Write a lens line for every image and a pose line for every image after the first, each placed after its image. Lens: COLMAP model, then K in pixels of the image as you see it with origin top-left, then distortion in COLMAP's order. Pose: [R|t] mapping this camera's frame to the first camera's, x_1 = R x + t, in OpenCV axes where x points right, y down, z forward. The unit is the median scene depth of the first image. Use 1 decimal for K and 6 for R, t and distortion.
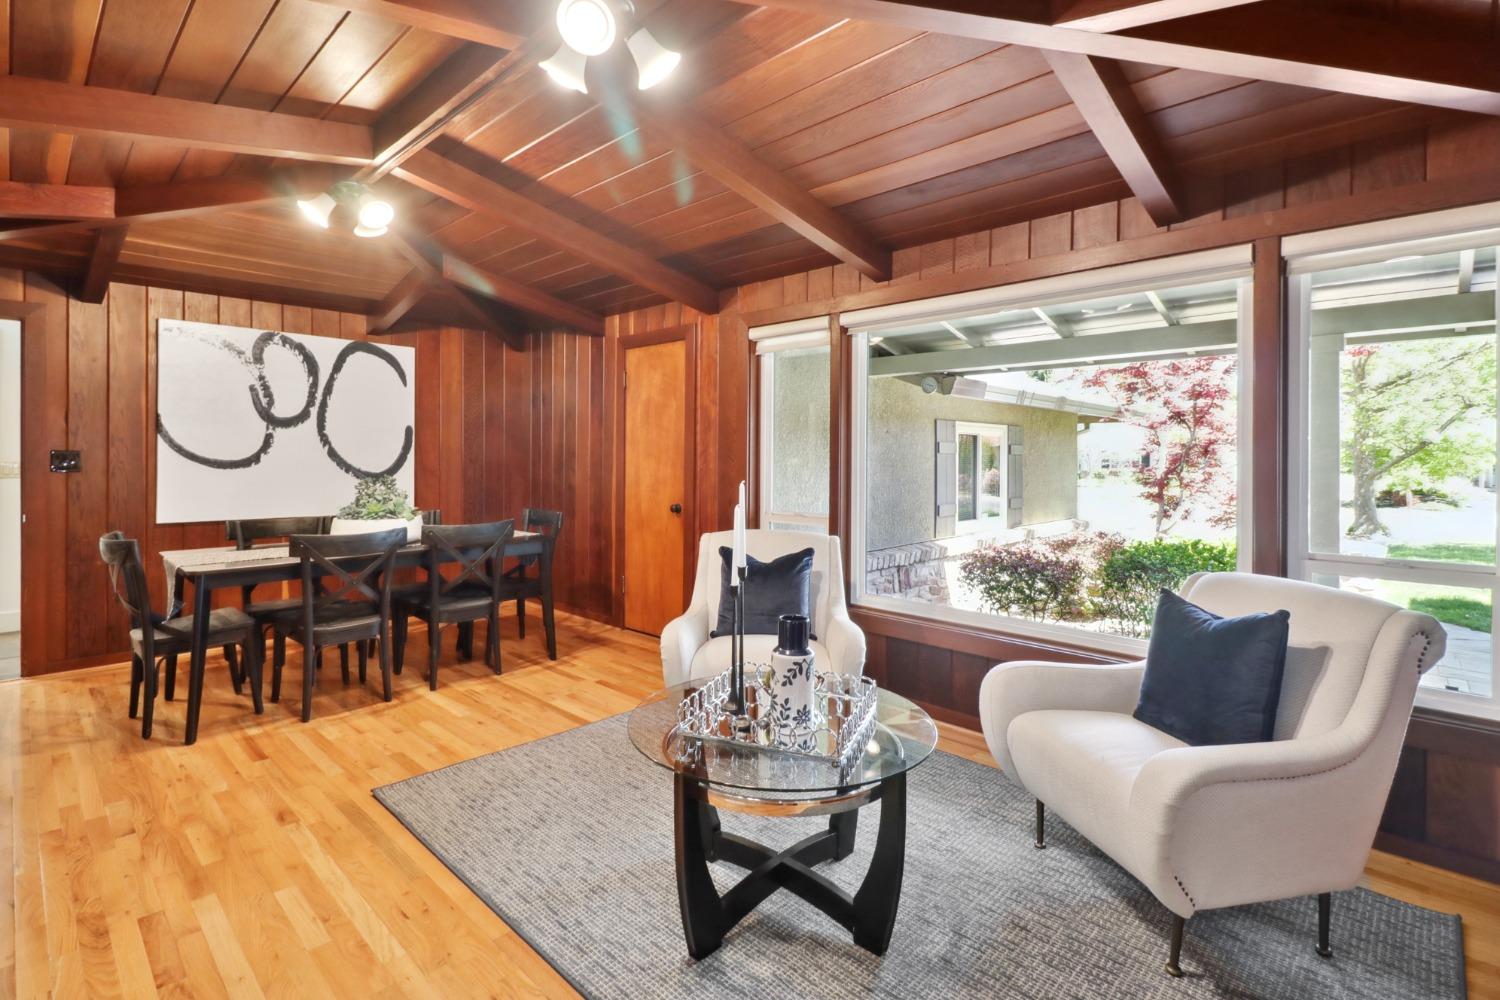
lens RADIAL K [[686.7, 0, 745.6], [0, 686.7, 465.2], [0, 0, 1]] dist [0.000217, -0.000037]
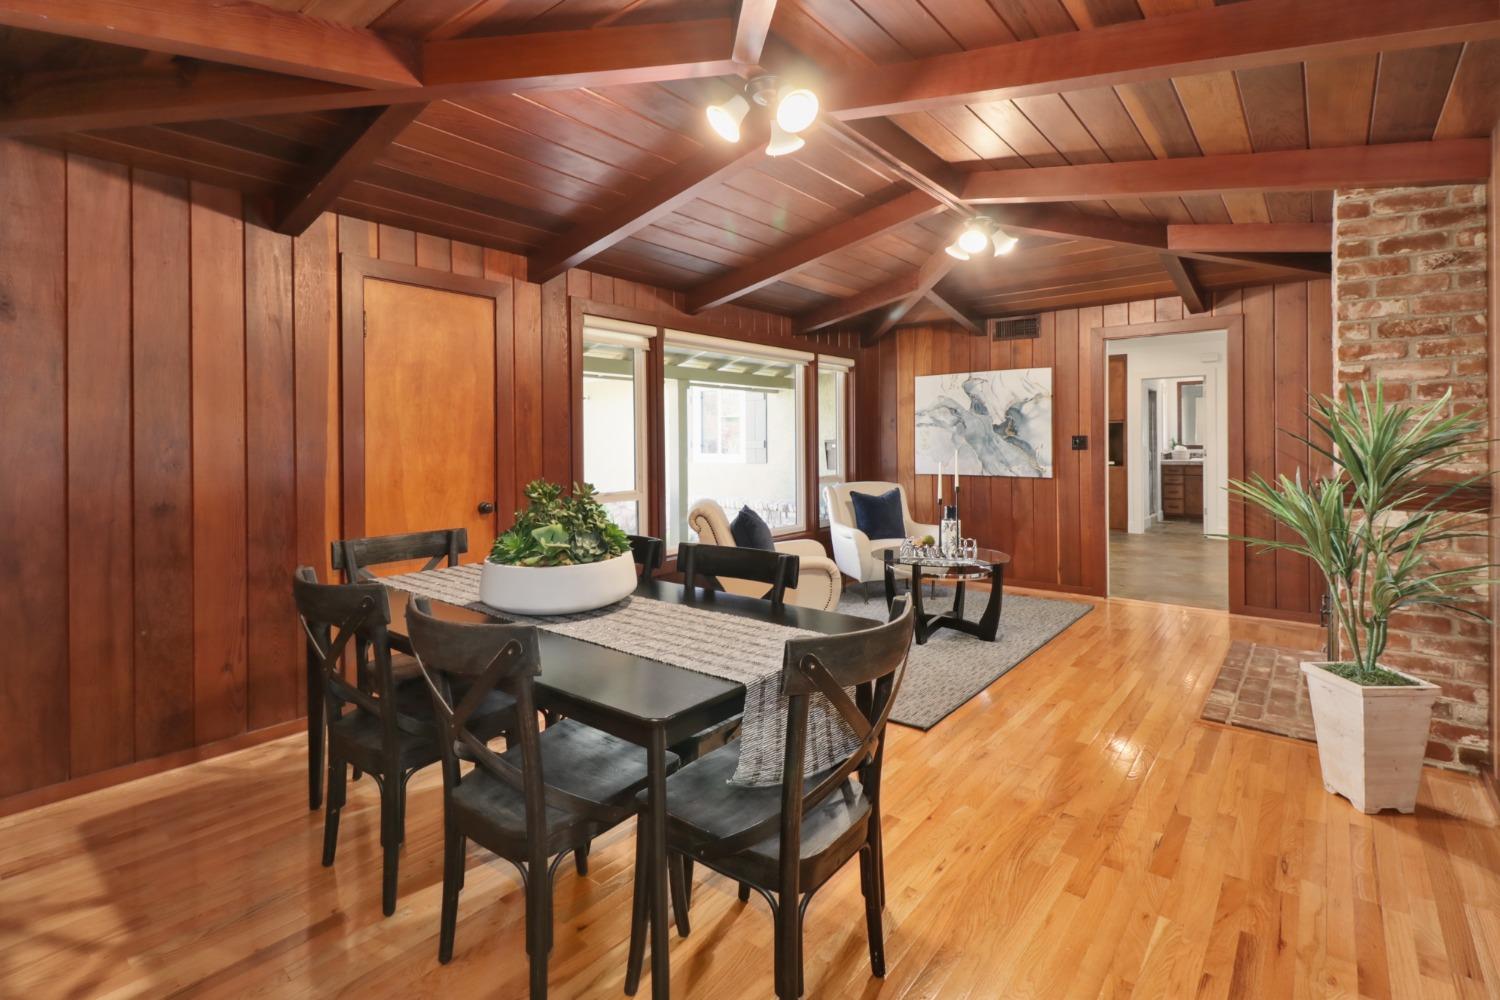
lens RADIAL K [[699.2, 0, 743.7], [0, 699.2, 455.4], [0, 0, 1]] dist [0.027797, -0.016684]
pose [[-0.066641, -0.004293, 0.997768, -1.604413], [0.021288, 0.999757, 0.005724, 0.005285], [-0.997550, 0.021622, -0.066534, 1.299617]]
